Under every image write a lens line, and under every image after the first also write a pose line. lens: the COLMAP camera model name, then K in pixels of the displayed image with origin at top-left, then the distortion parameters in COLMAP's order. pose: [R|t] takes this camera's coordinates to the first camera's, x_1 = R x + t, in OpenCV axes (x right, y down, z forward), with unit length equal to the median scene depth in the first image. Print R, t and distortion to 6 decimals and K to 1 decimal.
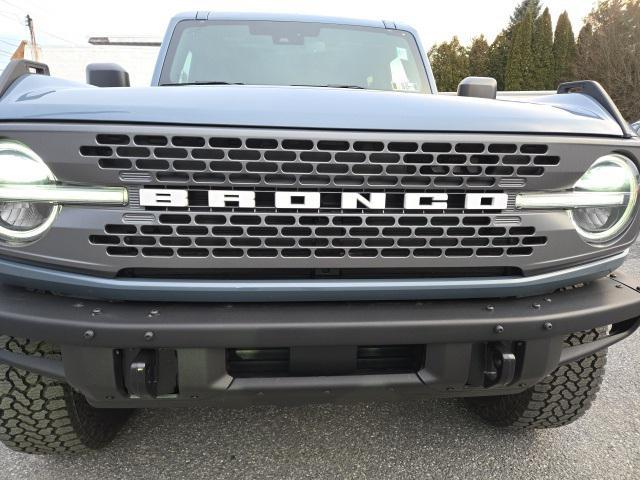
lens RADIAL K [[425.7, 0, 317.1], [0, 425.7, 239.2], [0, 0, 1]] dist [0.066923, -0.045991]
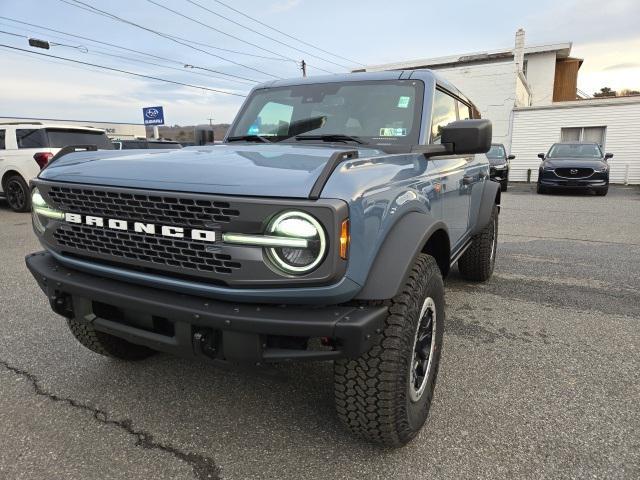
lens RADIAL K [[425.7, 0, 322.5], [0, 425.7, 235.1], [0, 0, 1]] dist [0.066923, -0.045991]
pose [[0.847843, 0.095492, -0.521578, 1.584611], [-0.115553, 0.993283, -0.005983, -0.130067], [0.517504, 0.065343, 0.853183, -0.112773]]
